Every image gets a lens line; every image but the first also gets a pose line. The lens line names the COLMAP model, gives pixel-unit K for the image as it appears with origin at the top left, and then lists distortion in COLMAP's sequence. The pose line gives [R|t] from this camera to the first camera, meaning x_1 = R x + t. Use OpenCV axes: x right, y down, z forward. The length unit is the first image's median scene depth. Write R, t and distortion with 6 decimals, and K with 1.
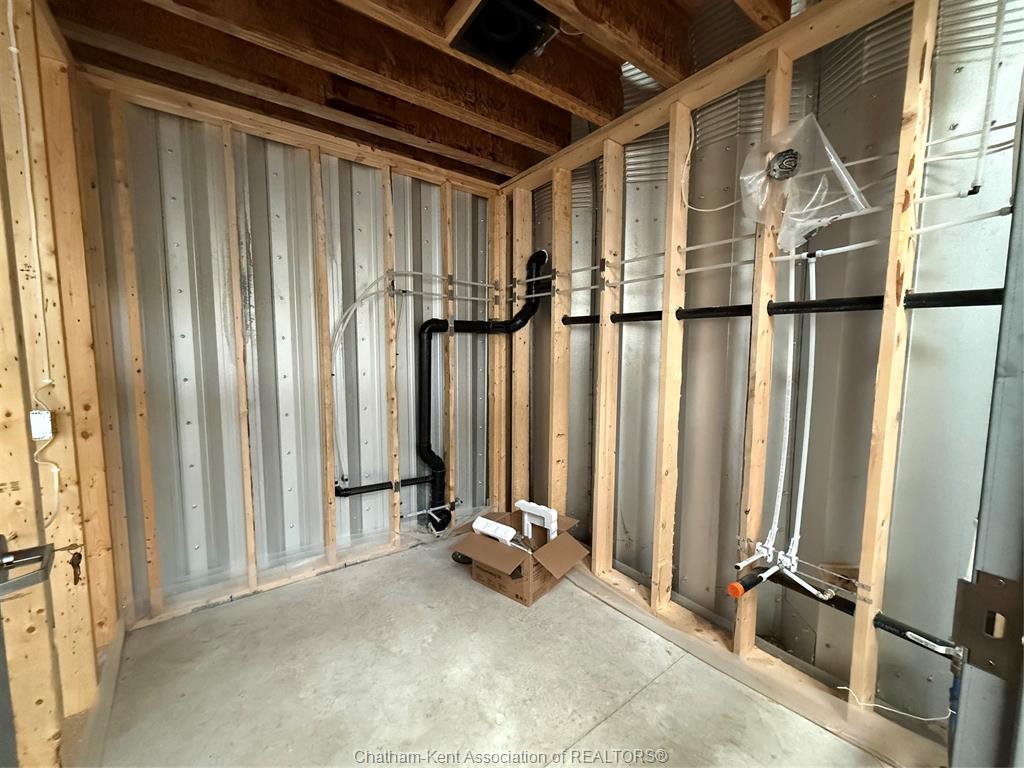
lens RADIAL K [[411.7, 0, 518.9], [0, 411.7, 381.7], [0, 0, 1]] dist [-0.000011, -0.000048]
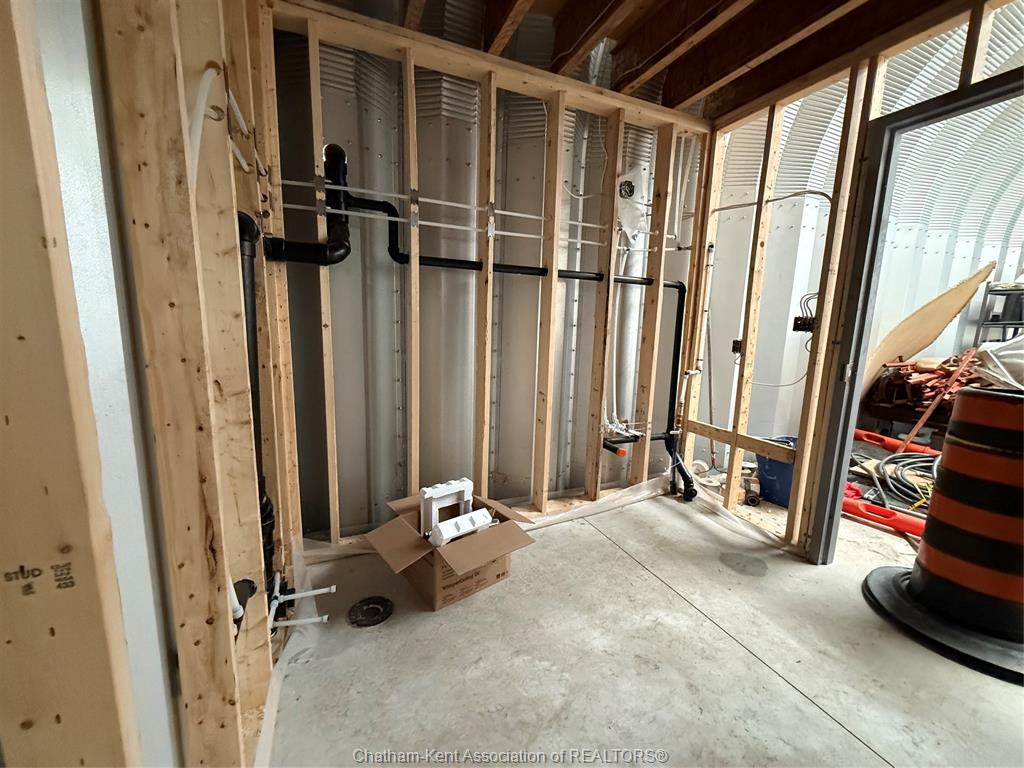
lens RADIAL K [[411.7, 0, 515.4], [0, 411.7, 386.9], [0, 0, 1]] dist [-0.000011, -0.000048]
pose [[0.221184, -0.158587, 0.962251, -0.925920], [0.067549, 0.986811, 0.147108, -0.006157], [-0.972890, 0.032461, 0.228979, 0.890153]]
